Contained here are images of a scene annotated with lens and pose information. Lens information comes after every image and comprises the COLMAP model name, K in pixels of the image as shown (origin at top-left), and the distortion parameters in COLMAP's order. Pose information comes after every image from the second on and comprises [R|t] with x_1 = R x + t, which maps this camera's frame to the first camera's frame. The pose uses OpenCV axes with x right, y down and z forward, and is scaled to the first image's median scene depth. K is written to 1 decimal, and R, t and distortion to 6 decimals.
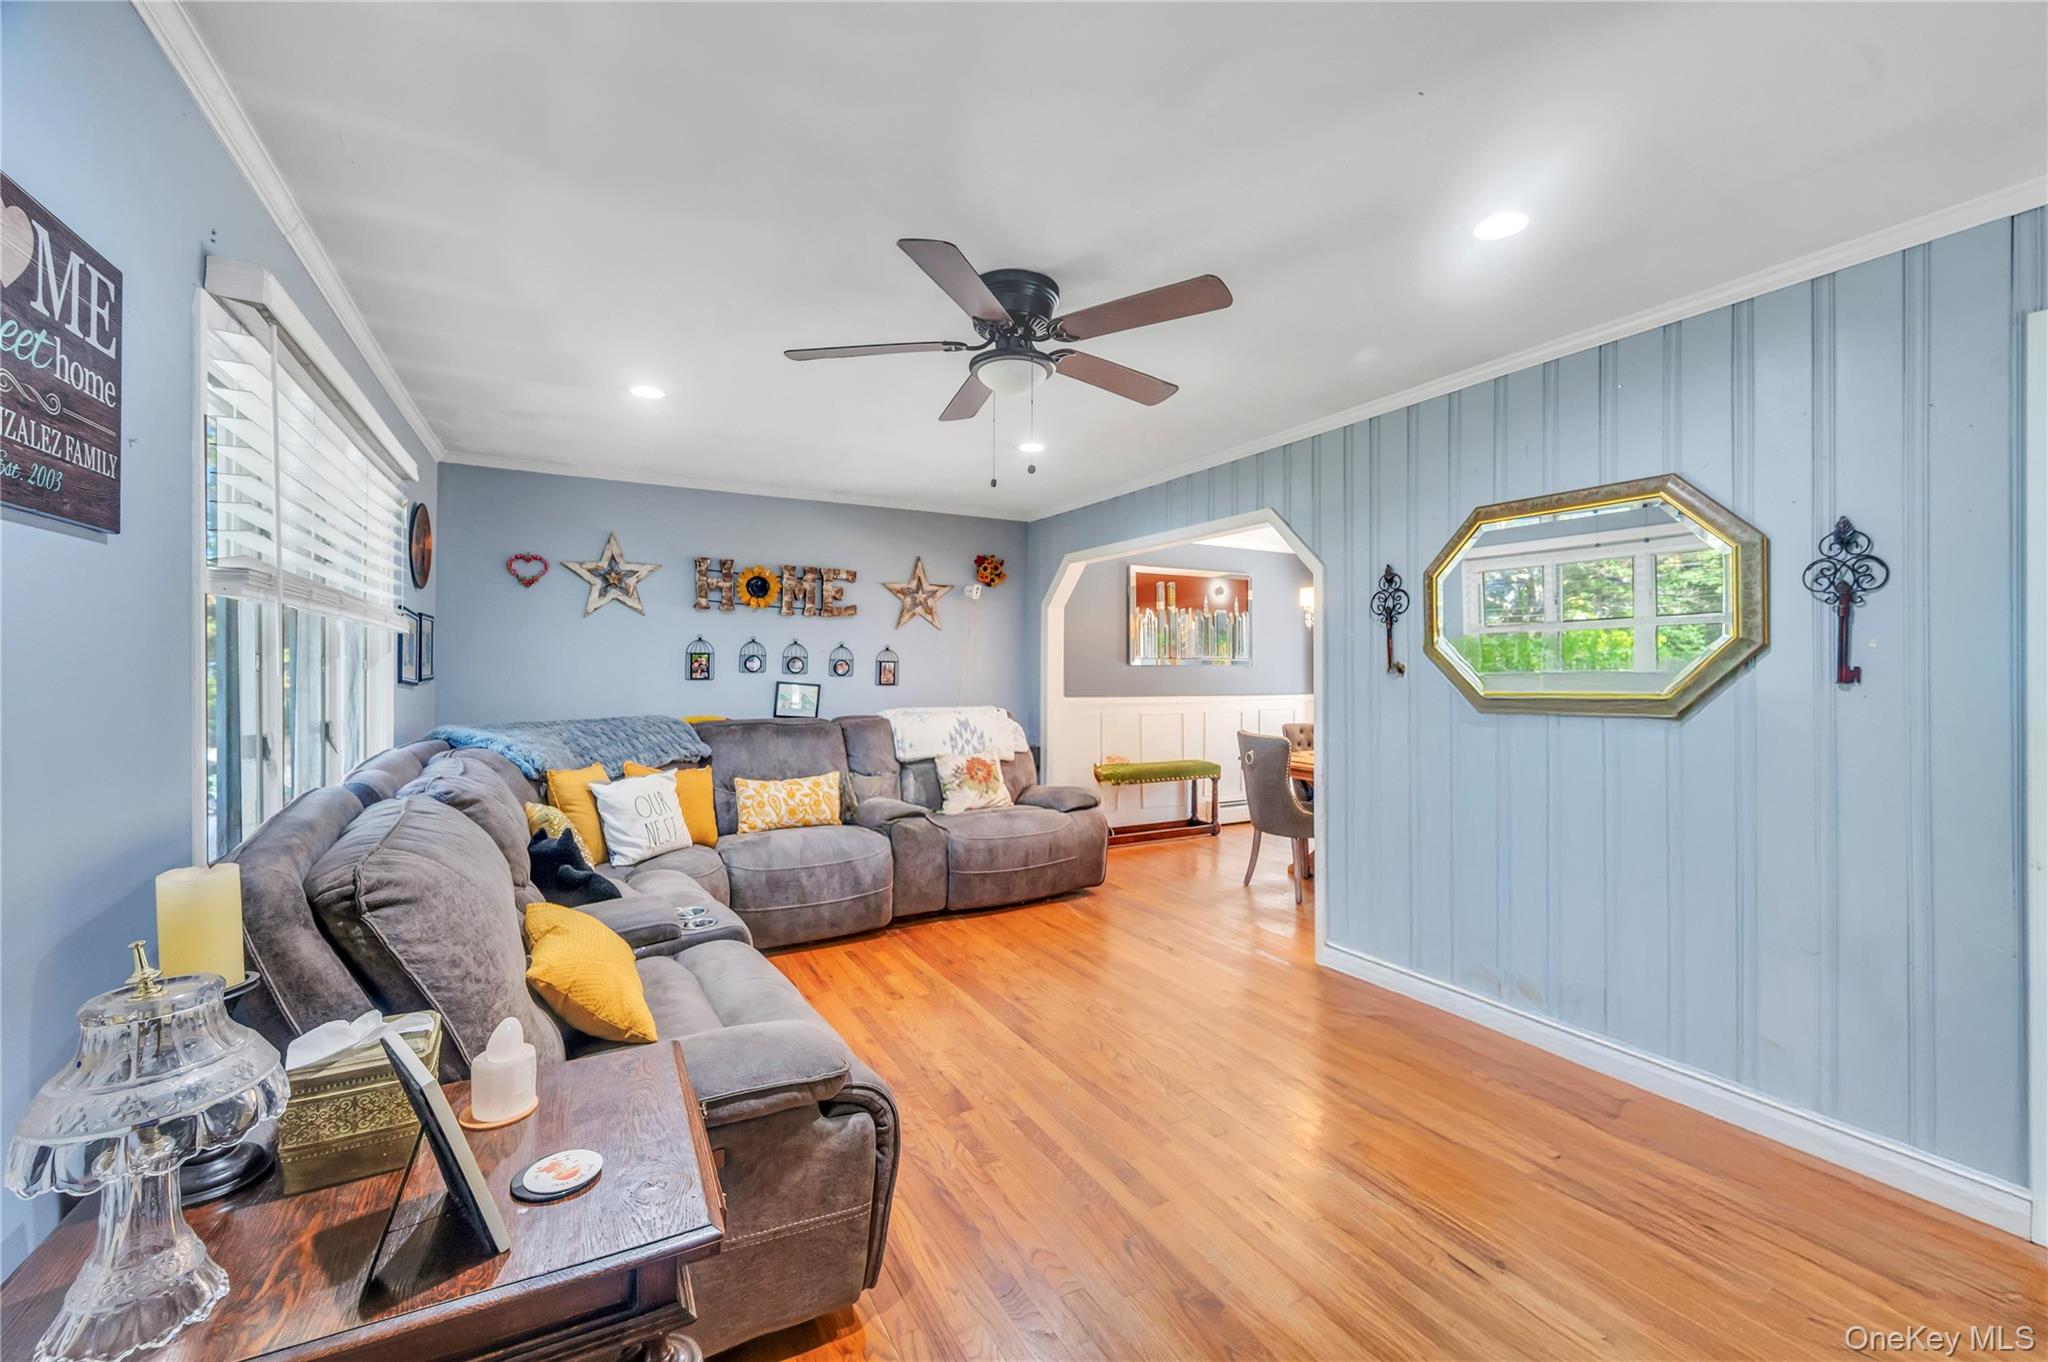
lens RADIAL K [[820.5, 0, 1009.7], [0, 820.5, 669.2], [0, 0, 1]] dist [0.000695, -0.000568]
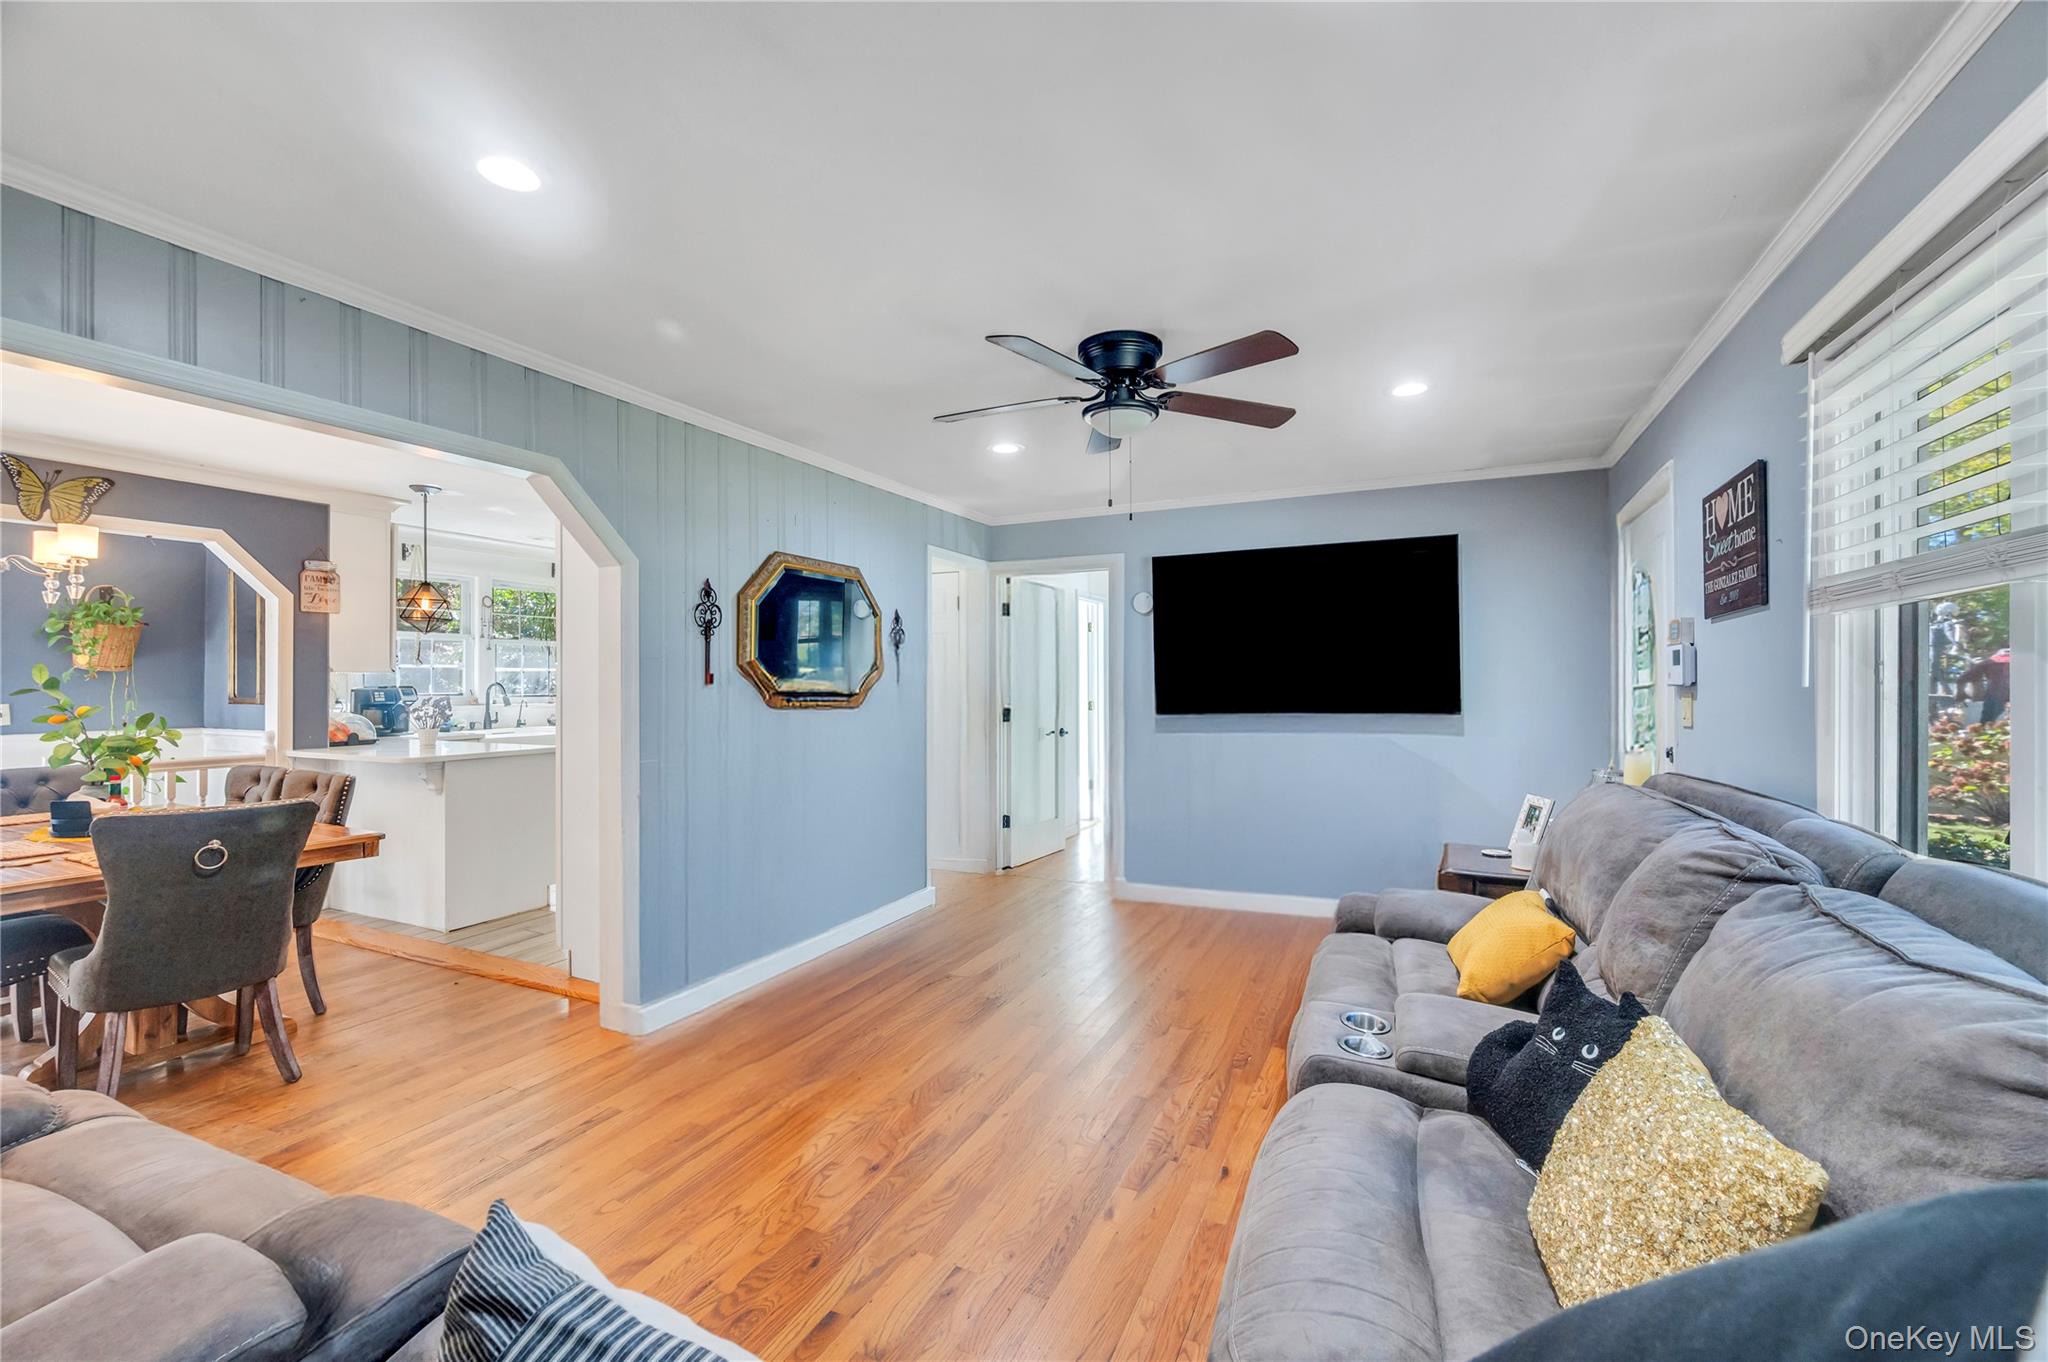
lens RADIAL K [[820.5, 0, 1022.9], [0, 820.5, 676.1], [0, 0, 1]] dist [0.000695, -0.000568]
pose [[-0.588420, 0.002257, 0.808552, -0.461692], [0.001439, 0.999997, -0.001744, -0.001926], [-0.808554, 0.000137, -0.588422, 0.978352]]
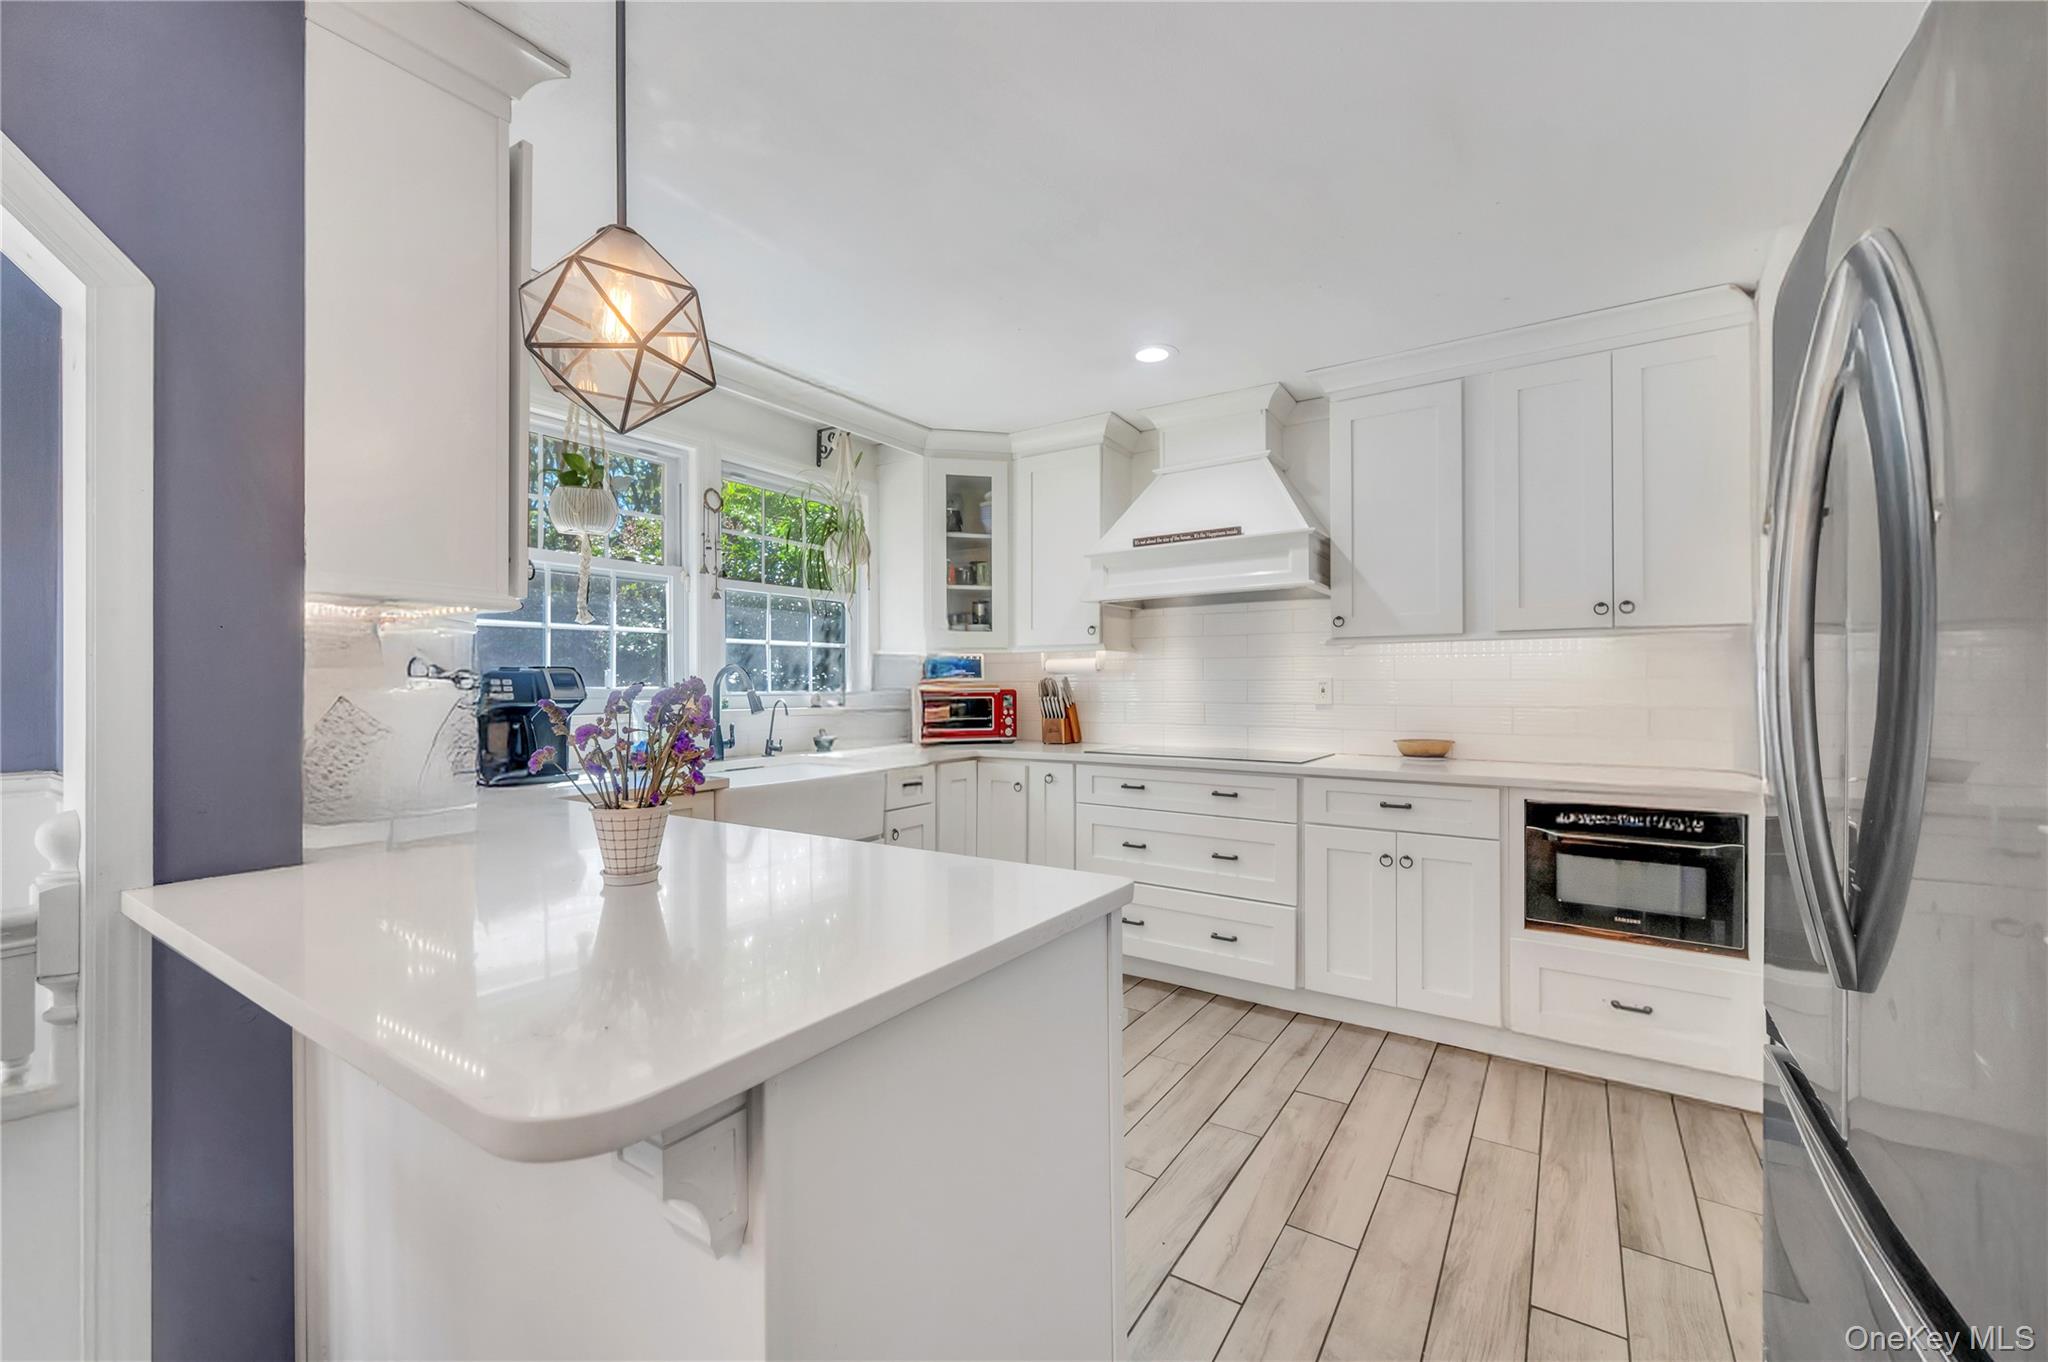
lens RADIAL K [[820.5, 0, 1019.3], [0, 820.5, 682.1], [0, 0, 1]] dist [0.000695, -0.000568]
pose [[-0.470290, 0.000175, 0.882512, 0.564989], [0.001668, 0.999998, 0.000690, 0.021826], [-0.882511, 0.001797, -0.470289, 0.991271]]
